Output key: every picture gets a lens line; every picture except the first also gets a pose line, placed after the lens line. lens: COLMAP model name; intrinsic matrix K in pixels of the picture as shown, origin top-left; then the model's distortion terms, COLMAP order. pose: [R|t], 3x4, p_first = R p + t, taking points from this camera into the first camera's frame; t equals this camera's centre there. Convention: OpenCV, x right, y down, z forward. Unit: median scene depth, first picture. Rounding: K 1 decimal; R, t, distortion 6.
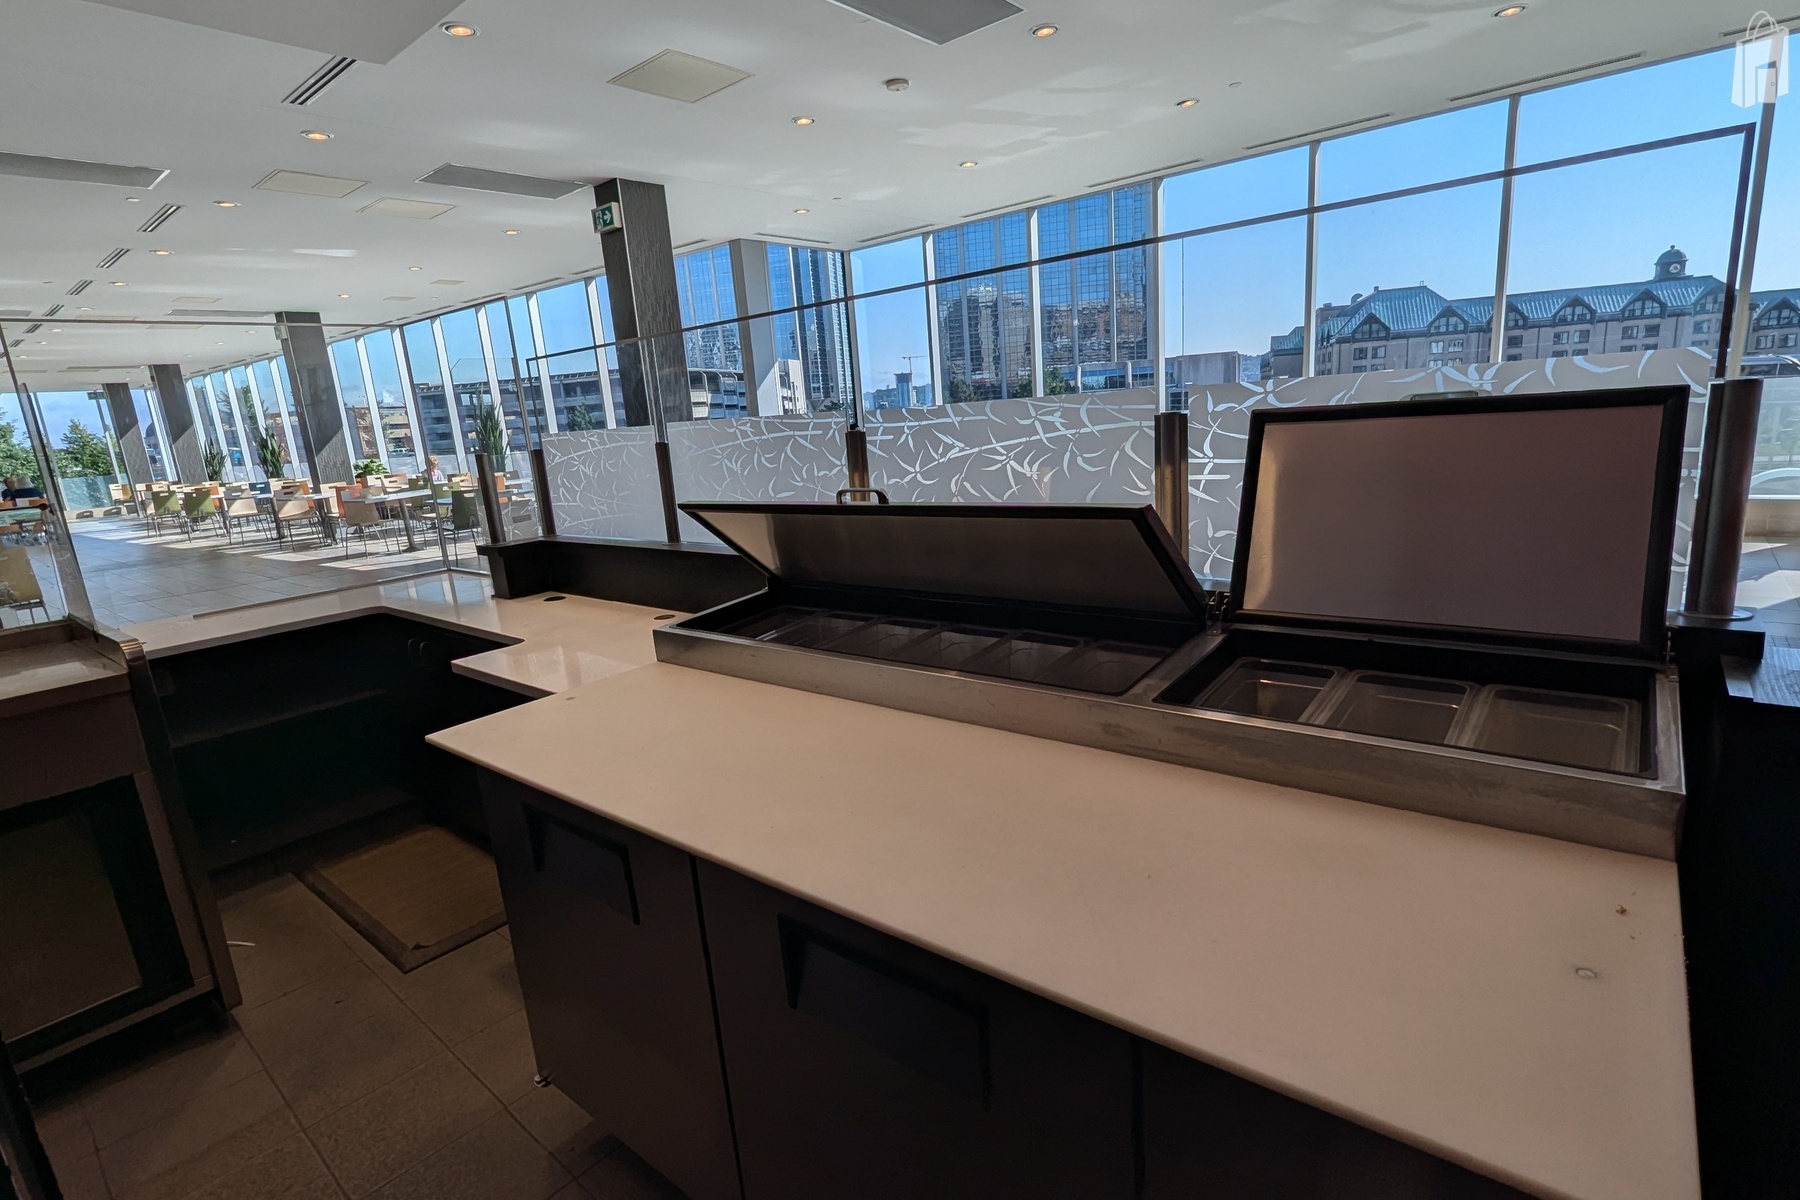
lens RADIAL K [[881.8, 0, 897.2], [0, 881.8, 600.8], [0, 0, 1]] dist [-0.002238, -0.000781]
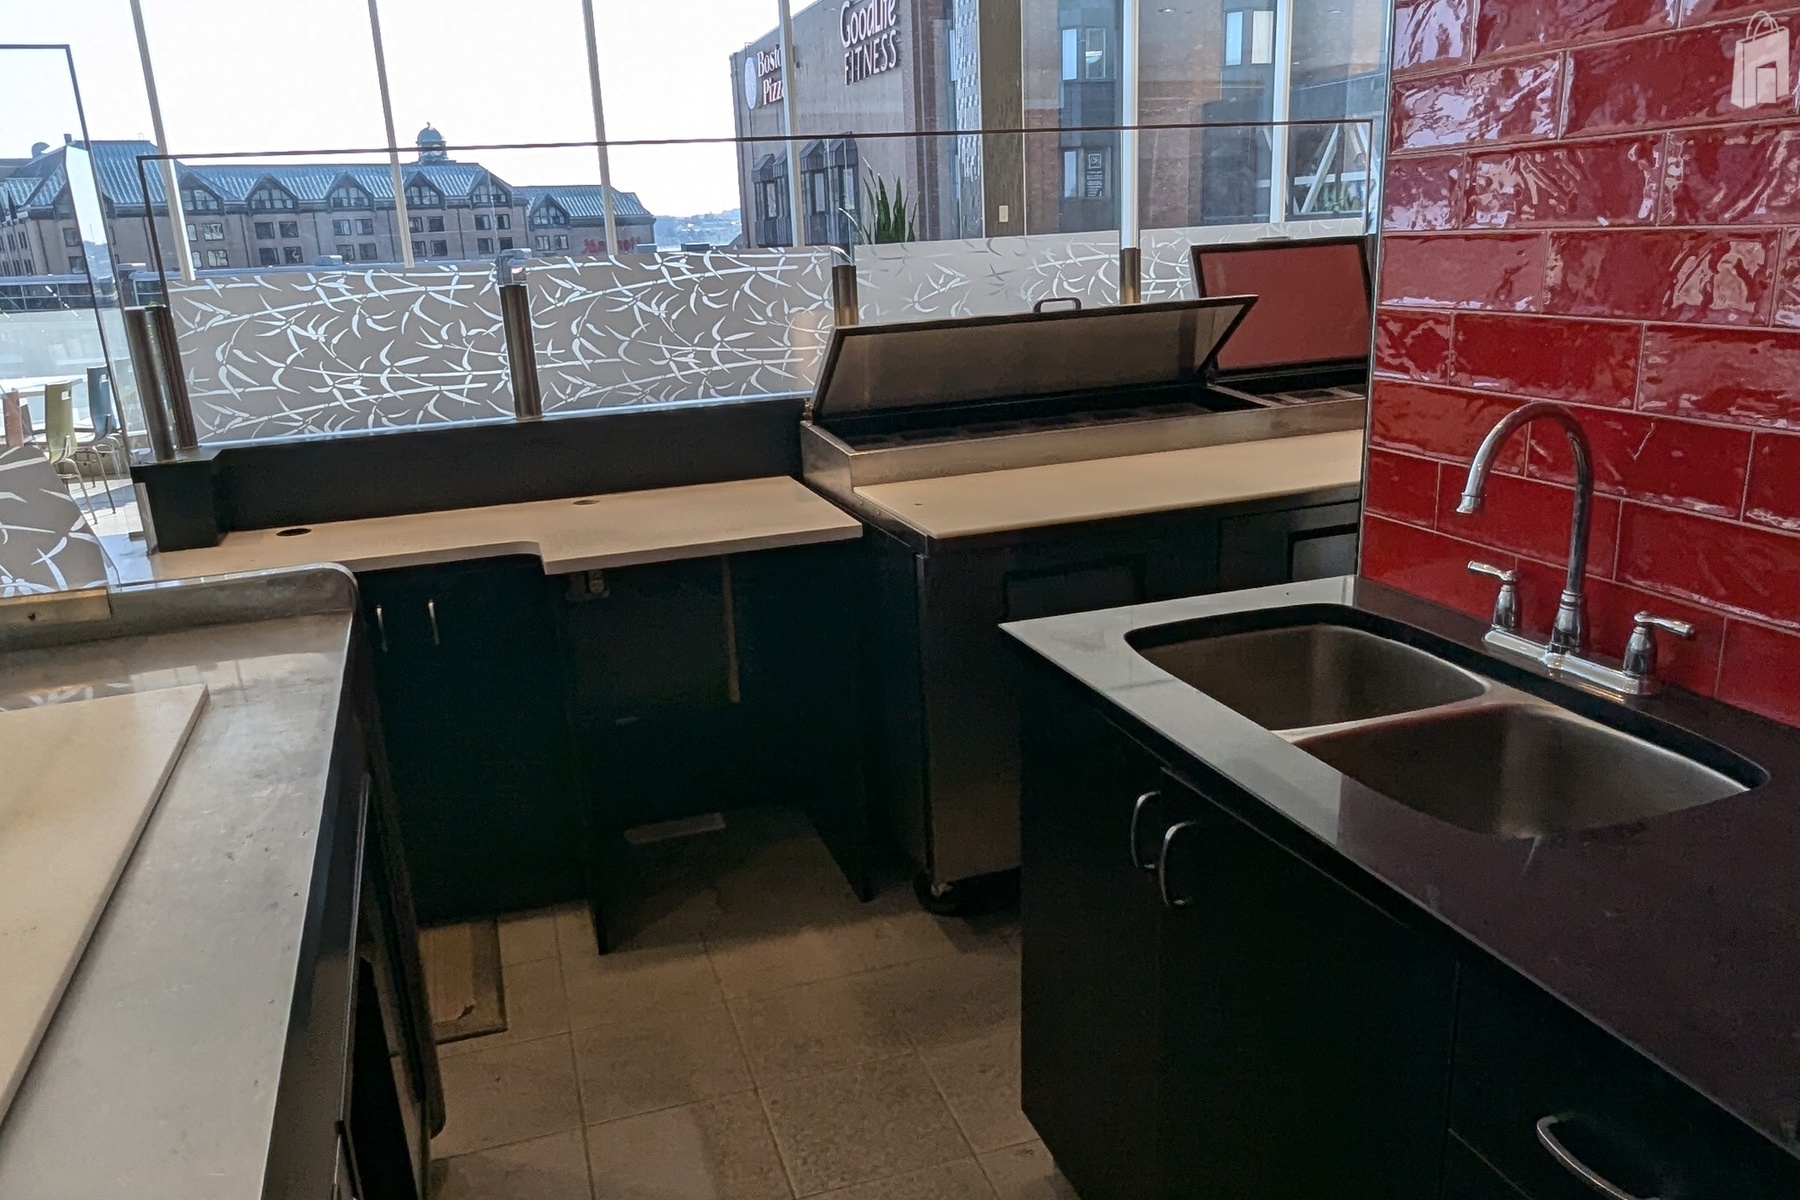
lens RADIAL K [[1333.0, 0, 898.3], [0, 1333.0, 610.4], [0, 0, 1]] dist [-0.004641, -0.003578]
pose [[0.516188, -0.189224, 0.835311, -0.188197], [0.191506, 0.976096, 0.102774, 0.007336], [-0.834791, 0.106917, 0.540087, 0.019502]]
